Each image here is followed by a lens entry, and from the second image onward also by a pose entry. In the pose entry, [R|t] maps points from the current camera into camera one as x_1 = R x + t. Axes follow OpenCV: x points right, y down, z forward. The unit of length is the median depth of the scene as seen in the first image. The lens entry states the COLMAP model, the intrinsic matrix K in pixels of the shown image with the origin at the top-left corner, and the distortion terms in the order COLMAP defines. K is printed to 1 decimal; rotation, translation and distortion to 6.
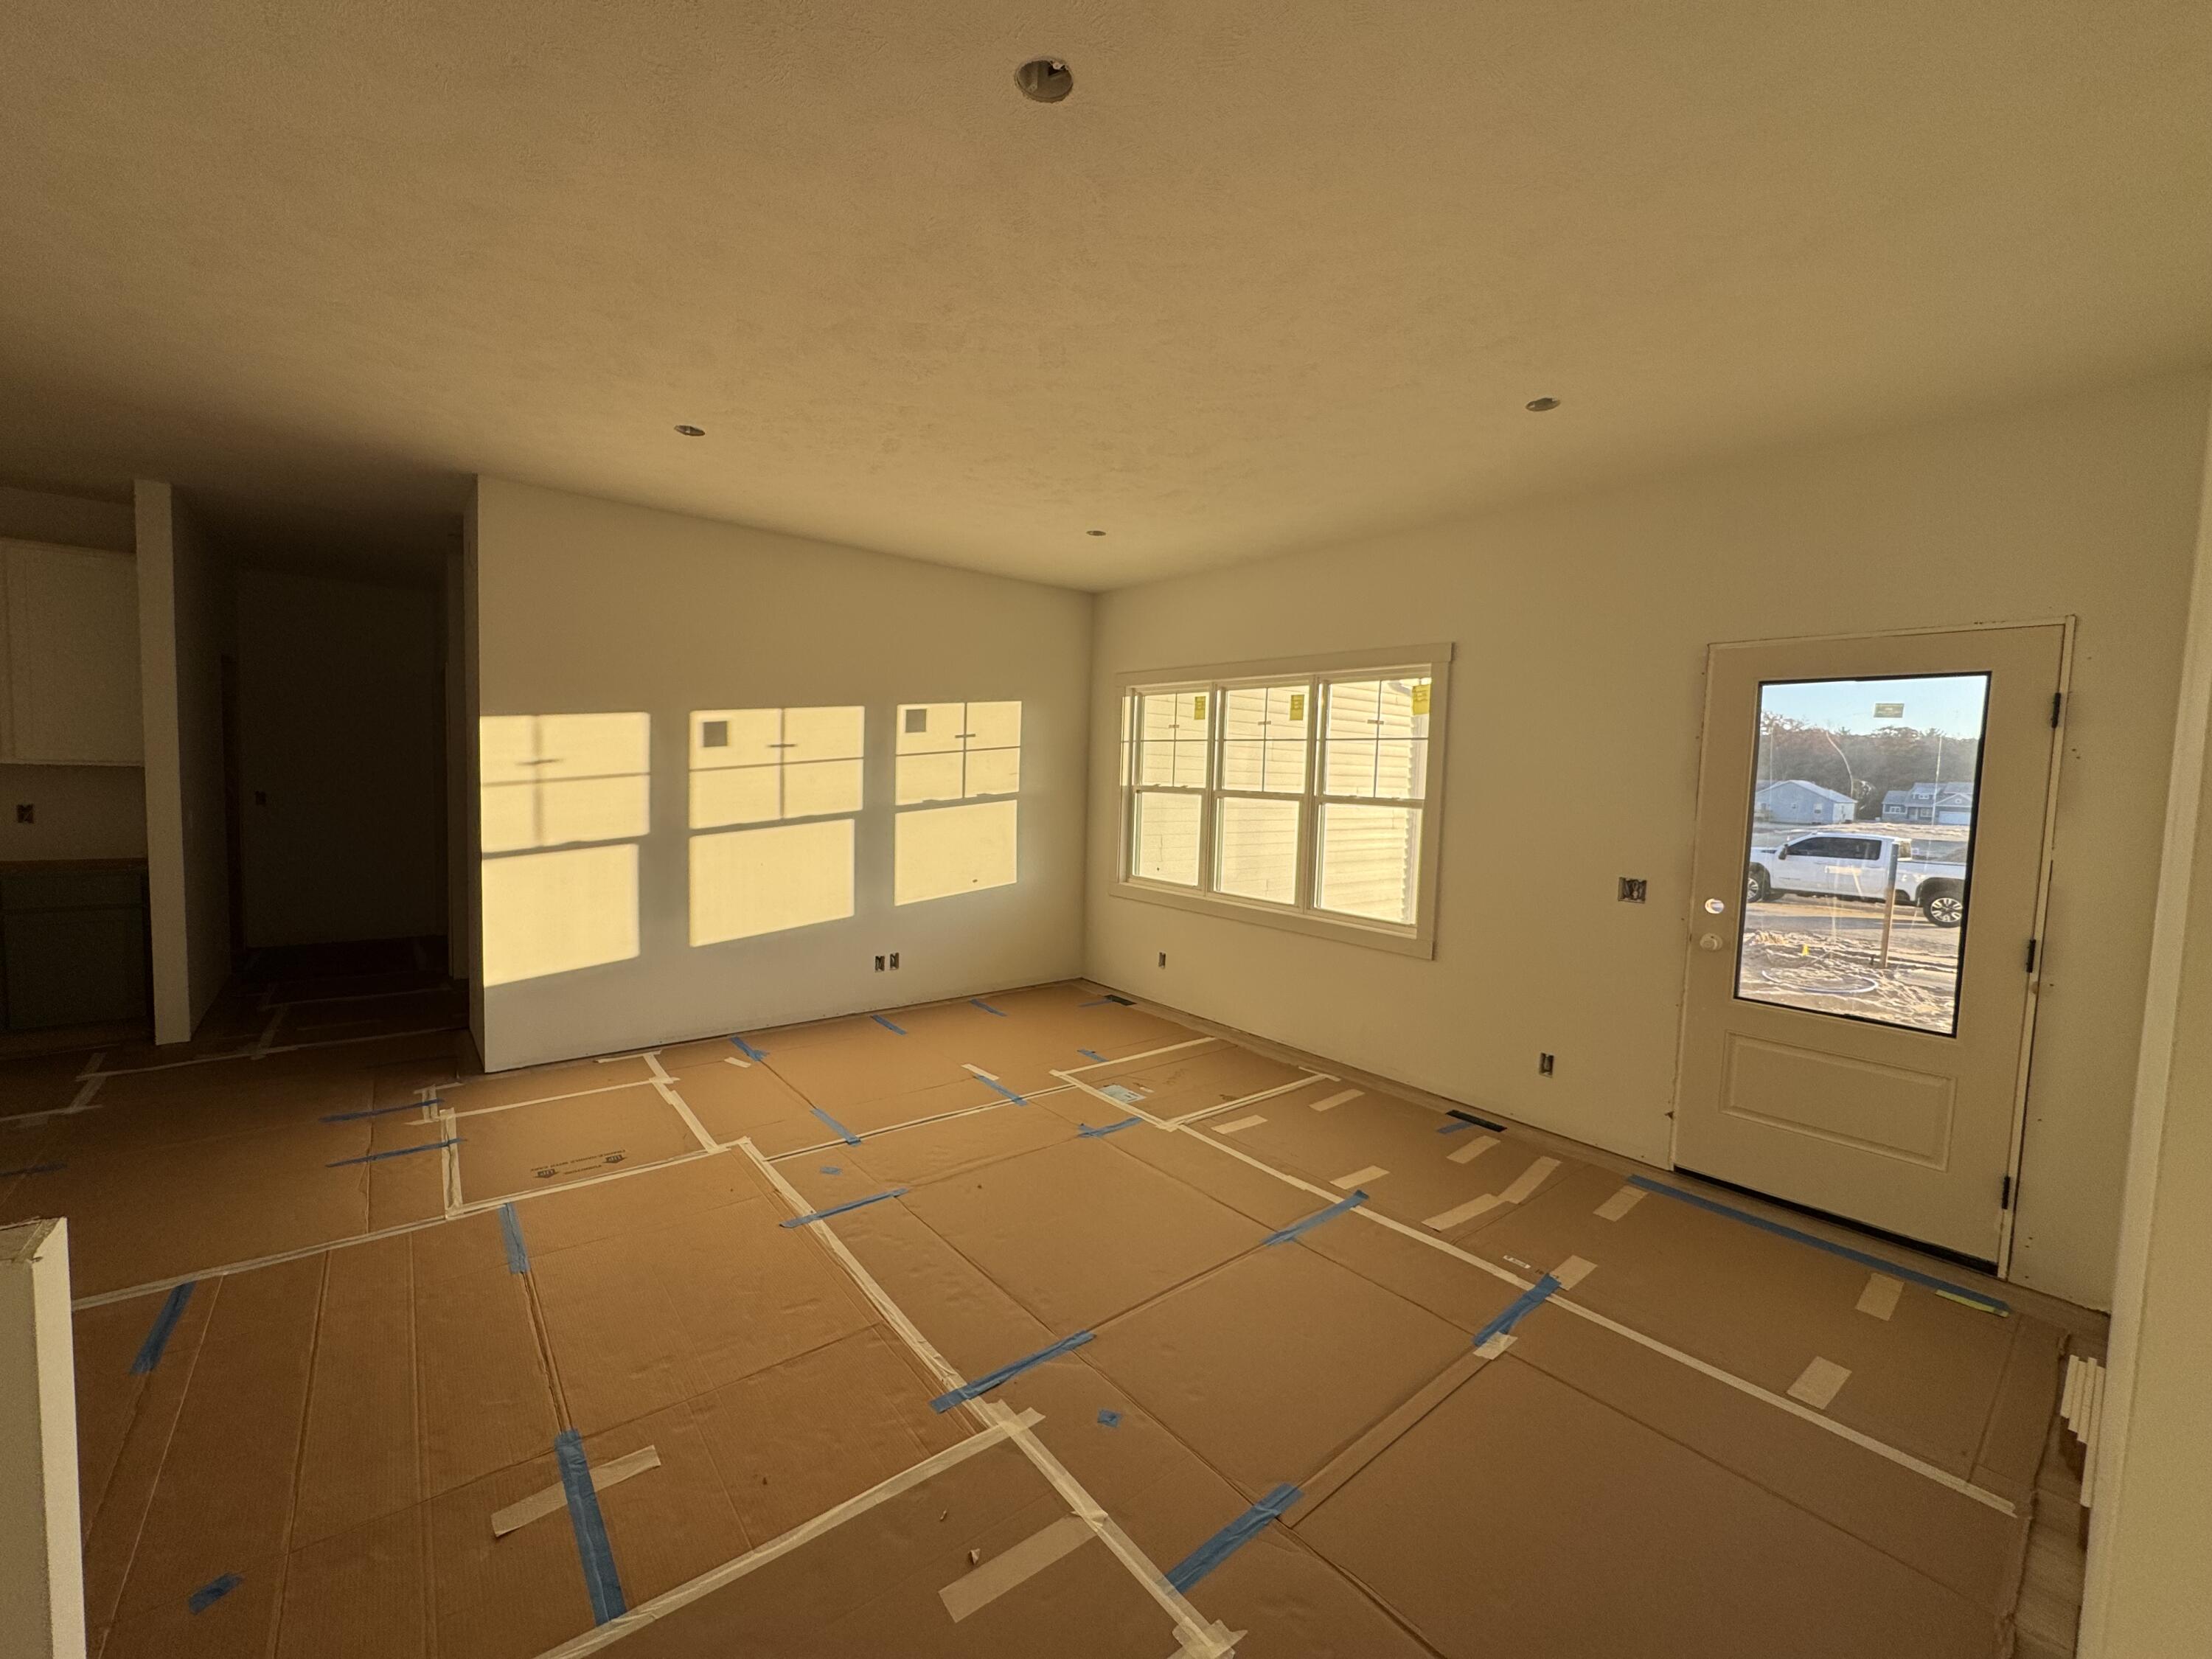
lens RADIAL K [[882.3, 0, 1111.9], [0, 882.3, 827.5], [0, 0, 1]] dist [-0.002736, 0.000073]
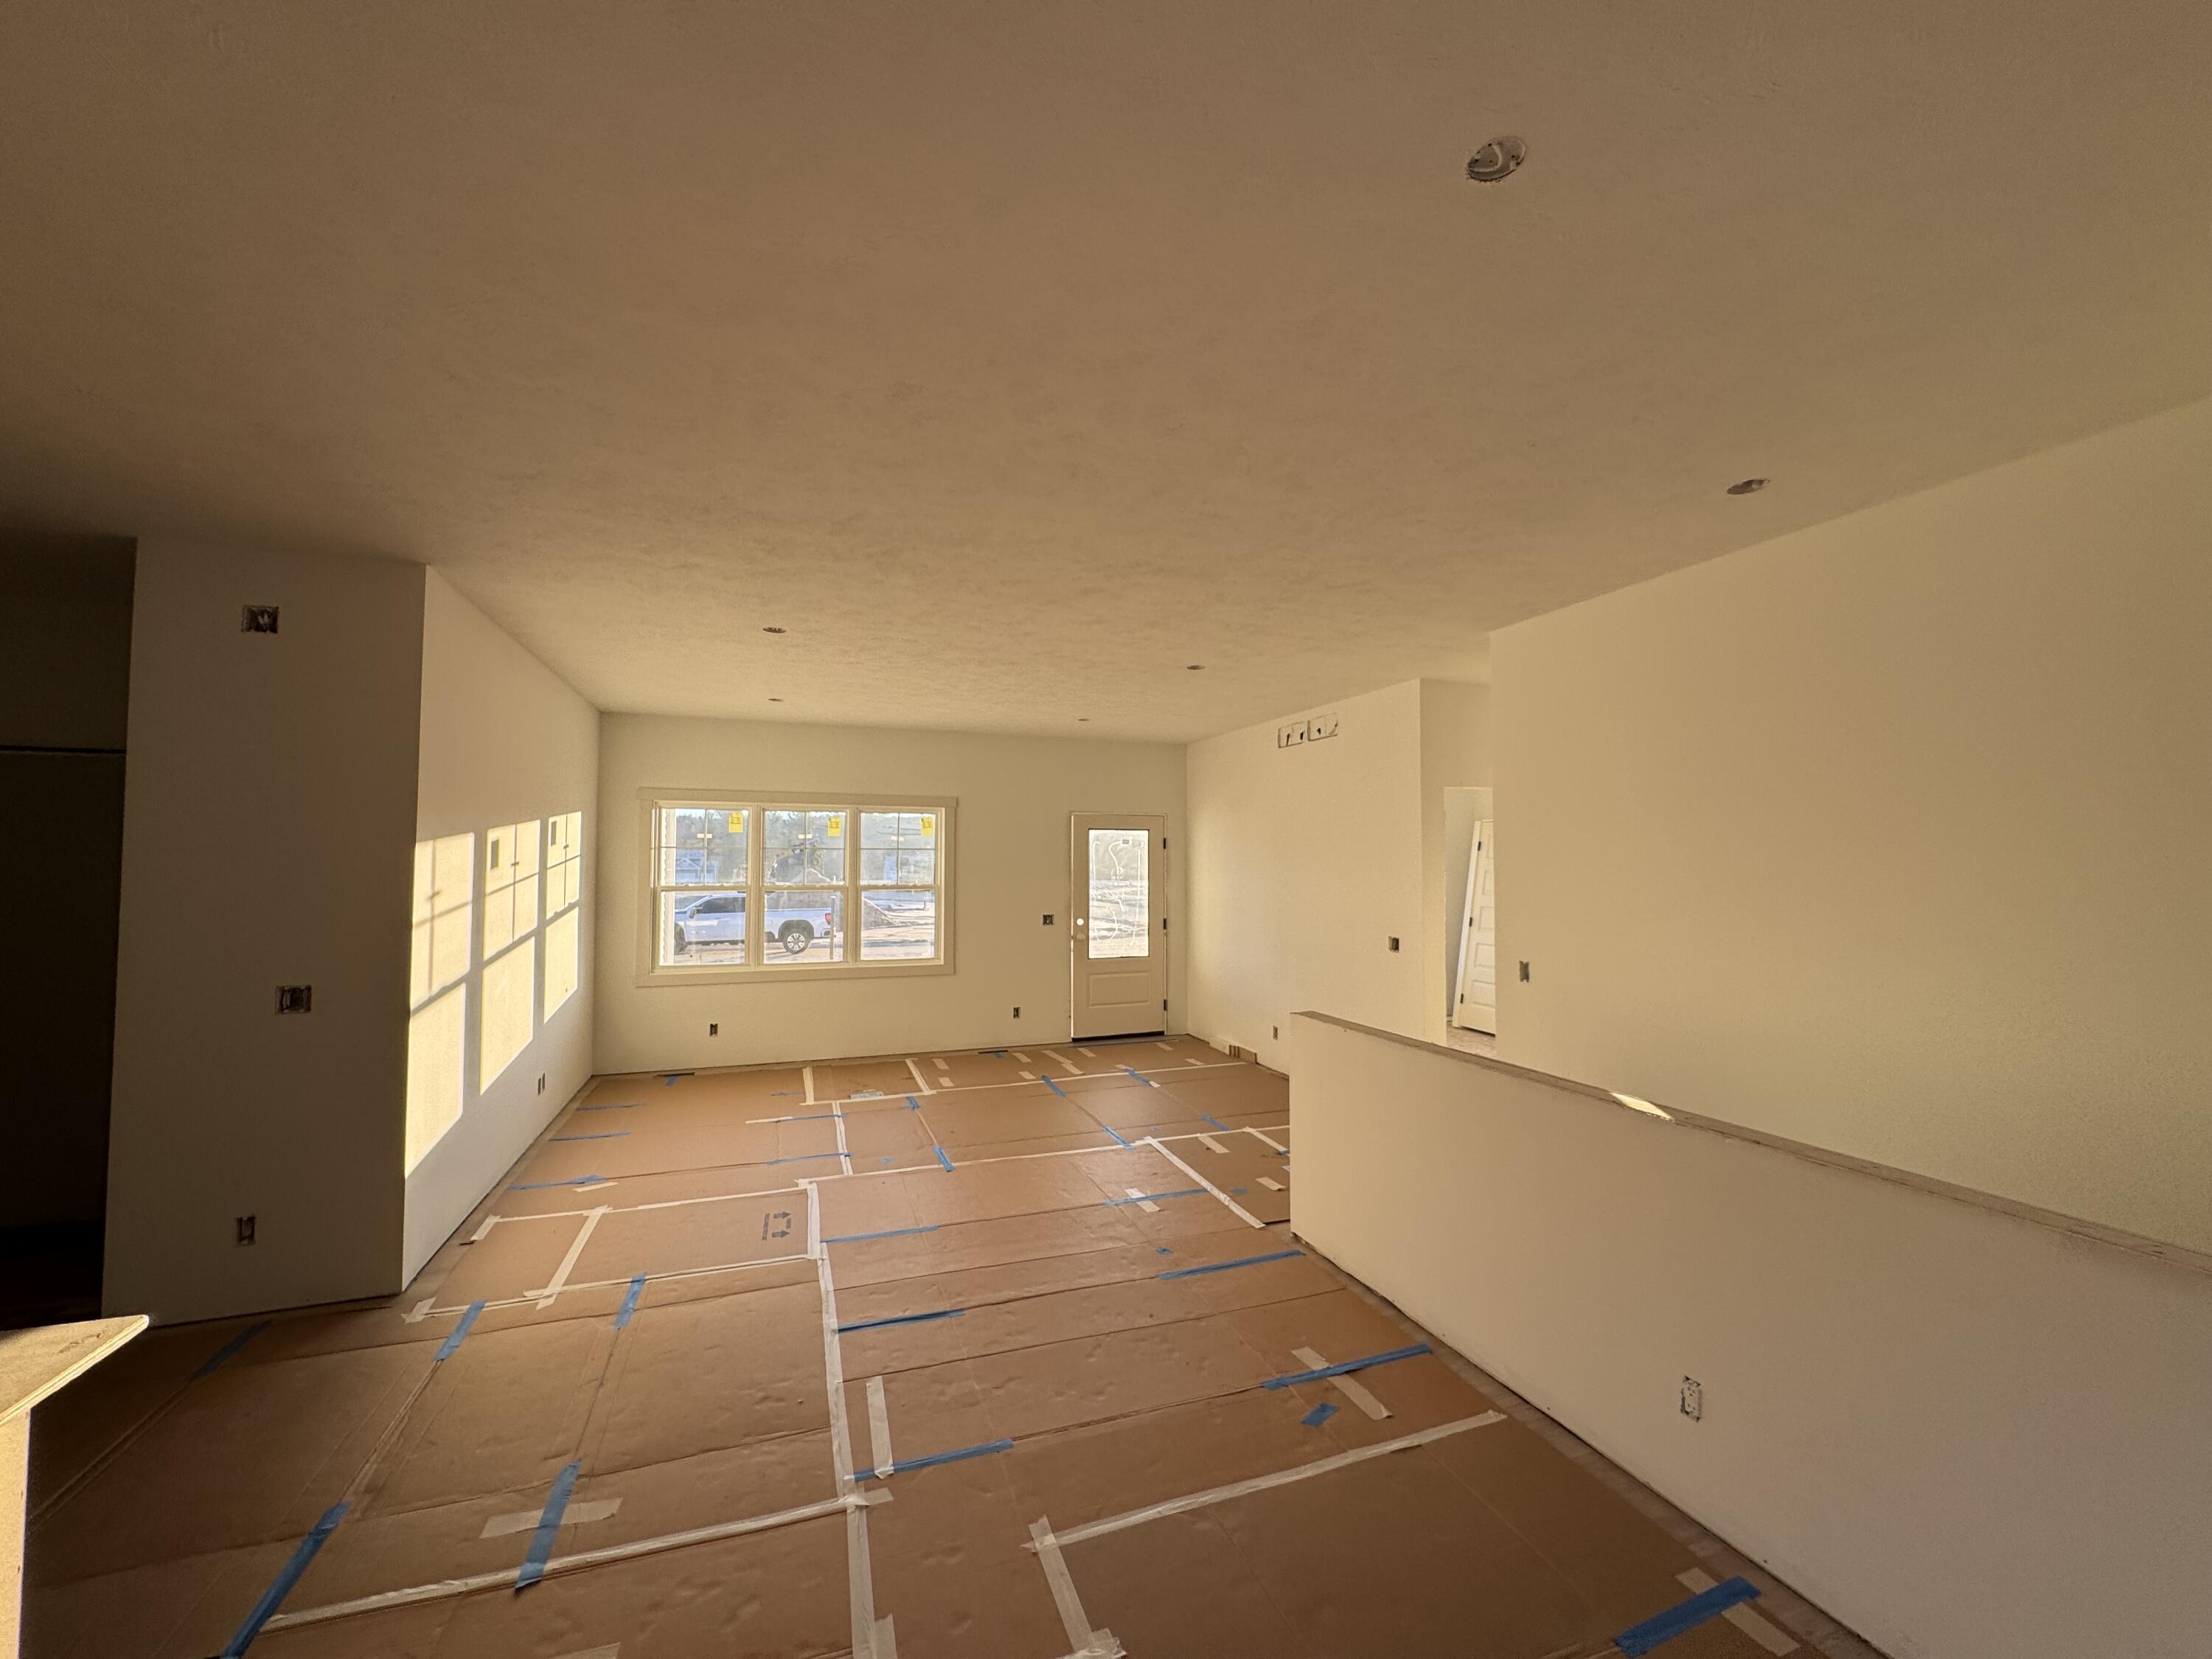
lens RADIAL K [[882.3, 0, 1095.6], [0, 882.3, 838.0], [0, 0, 1]] dist [-0.002736, 0.000073]
pose [[0.336500, -0.004870, 0.941671, -1.182745], [0.069742, 0.997369, -0.019763, -0.066226], [-0.939098, 0.072324, 0.335954, 0.113953]]
